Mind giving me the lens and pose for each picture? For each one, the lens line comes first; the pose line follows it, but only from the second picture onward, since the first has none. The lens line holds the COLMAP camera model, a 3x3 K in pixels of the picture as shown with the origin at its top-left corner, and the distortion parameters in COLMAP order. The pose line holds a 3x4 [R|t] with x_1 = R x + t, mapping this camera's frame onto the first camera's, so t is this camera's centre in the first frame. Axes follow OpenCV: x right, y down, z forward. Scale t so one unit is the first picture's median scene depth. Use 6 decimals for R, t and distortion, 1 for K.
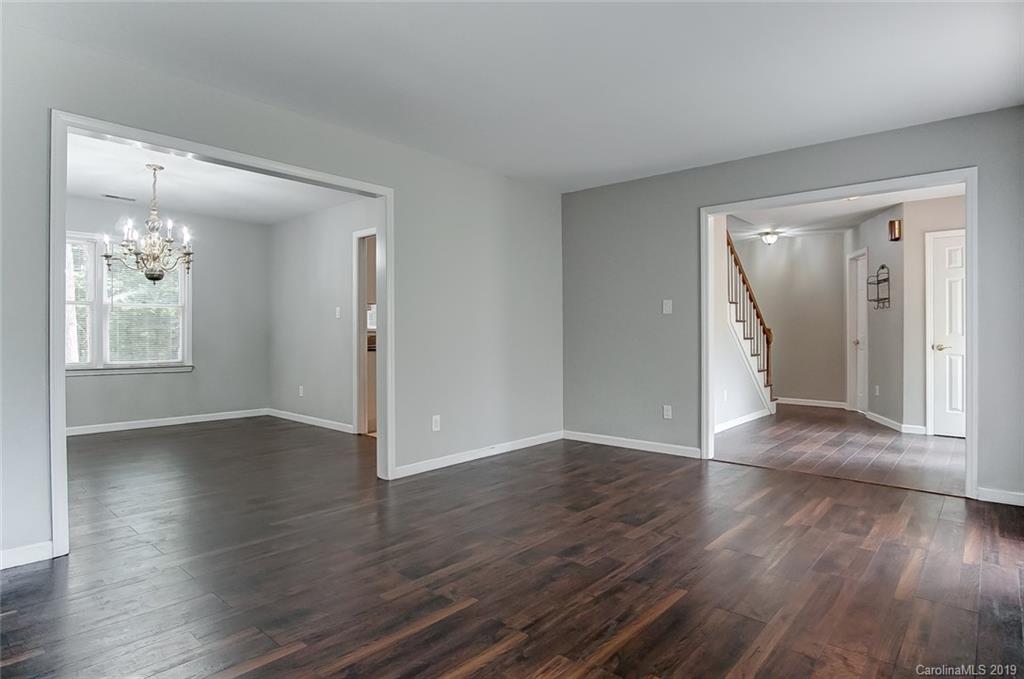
lens RADIAL K [[555.1, 0, 514.0], [0, 555.1, 332.6], [0, 0, 1]] dist [-0.023062, 0.002077]
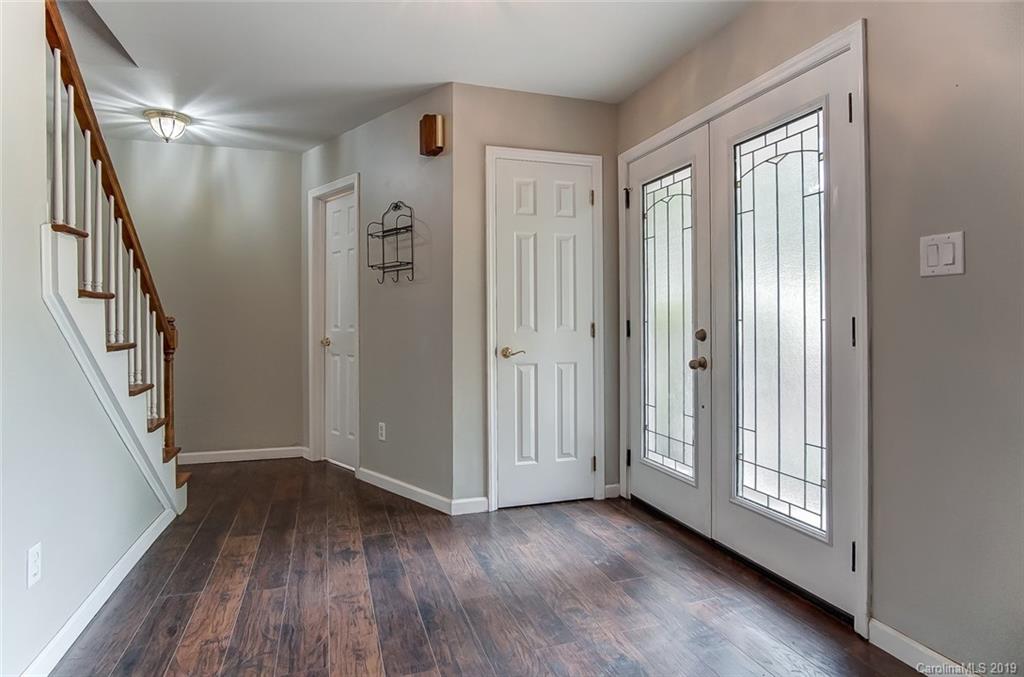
lens RADIAL K [[551.2, 0, 512.1], [0, 551.2, 316.2], [0, 0, 1]] dist [-0.022689, 0.001978]
pose [[0.502541, 0.004722, 0.864540, 0.247909], [0.004694, 0.999955, -0.008190, -0.004678], [-0.864540, 0.008174, 0.502497, 0.608001]]
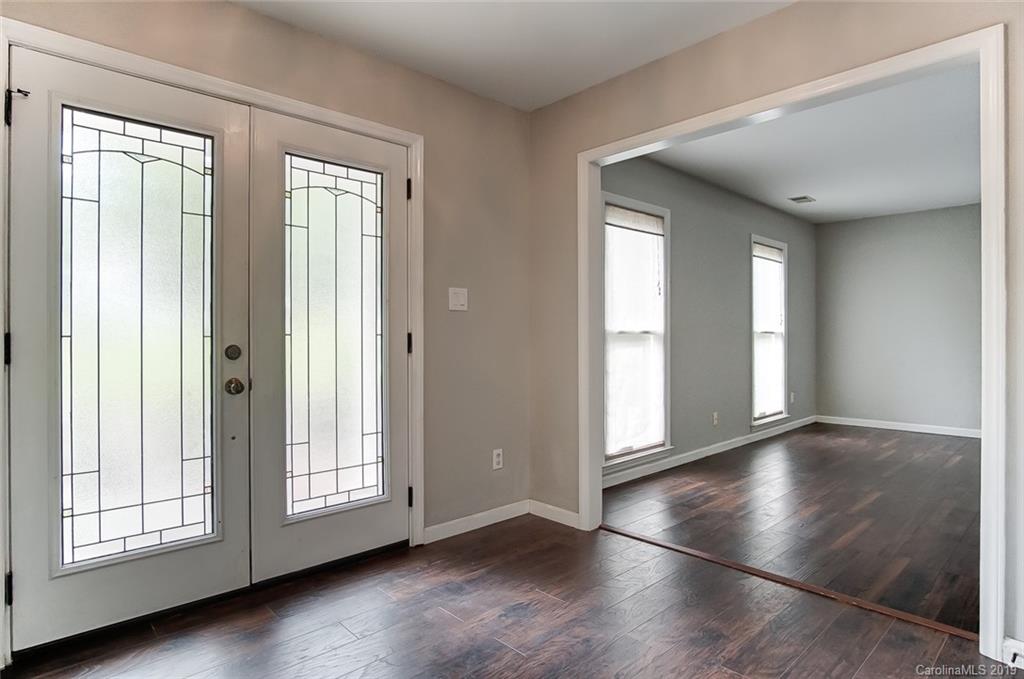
lens RADIAL K [[555.1, 0, 508.6], [0, 555.1, 332.6], [0, 0, 1]] dist [-0.023062, 0.002077]
pose [[-0.993734, -0.004144, 0.111690, 0.461708], [-0.004256, 0.999991, -0.000762, -0.005962], [-0.111686, -0.001233, -0.993743, 1.007798]]
